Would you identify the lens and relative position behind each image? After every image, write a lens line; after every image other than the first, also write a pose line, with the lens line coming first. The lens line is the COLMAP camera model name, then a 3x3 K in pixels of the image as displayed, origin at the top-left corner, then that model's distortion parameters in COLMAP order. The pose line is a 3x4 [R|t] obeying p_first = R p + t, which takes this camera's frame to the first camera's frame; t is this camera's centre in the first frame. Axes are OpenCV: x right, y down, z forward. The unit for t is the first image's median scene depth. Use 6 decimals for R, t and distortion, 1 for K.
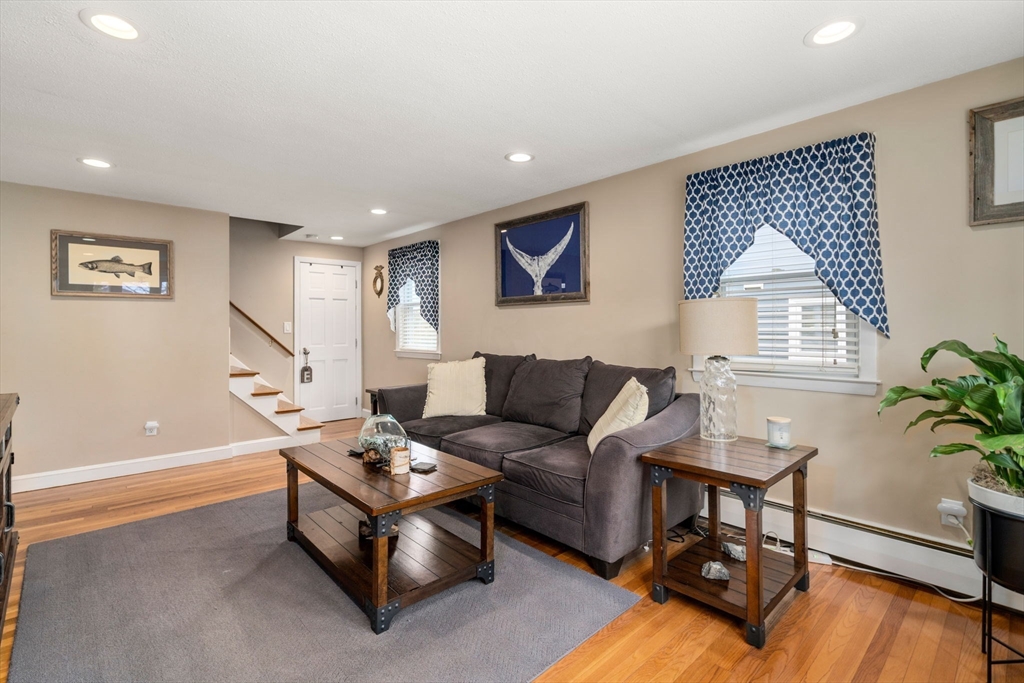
lens RADIAL K [[474.4, 0, 507.3], [0, 474.4, 332.3], [0, 0, 1]] dist [-0.002176, -0.000159]
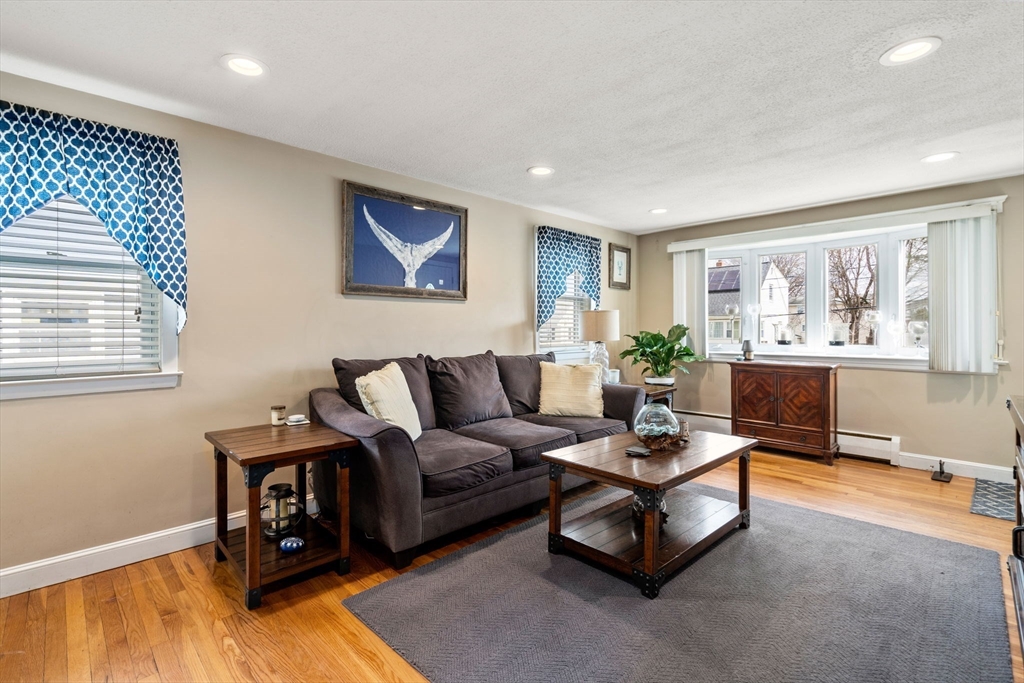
lens RADIAL K [[474.4, 0, 507.3], [0, 474.4, 332.3], [0, 0, 1]] dist [-0.002176, -0.000159]
pose [[-0.029896, -0.002276, 0.999550, -0.823122], [0.010159, 0.999945, 0.002581, 0.004080], [-0.999501, 0.010231, -0.029871, 0.847831]]
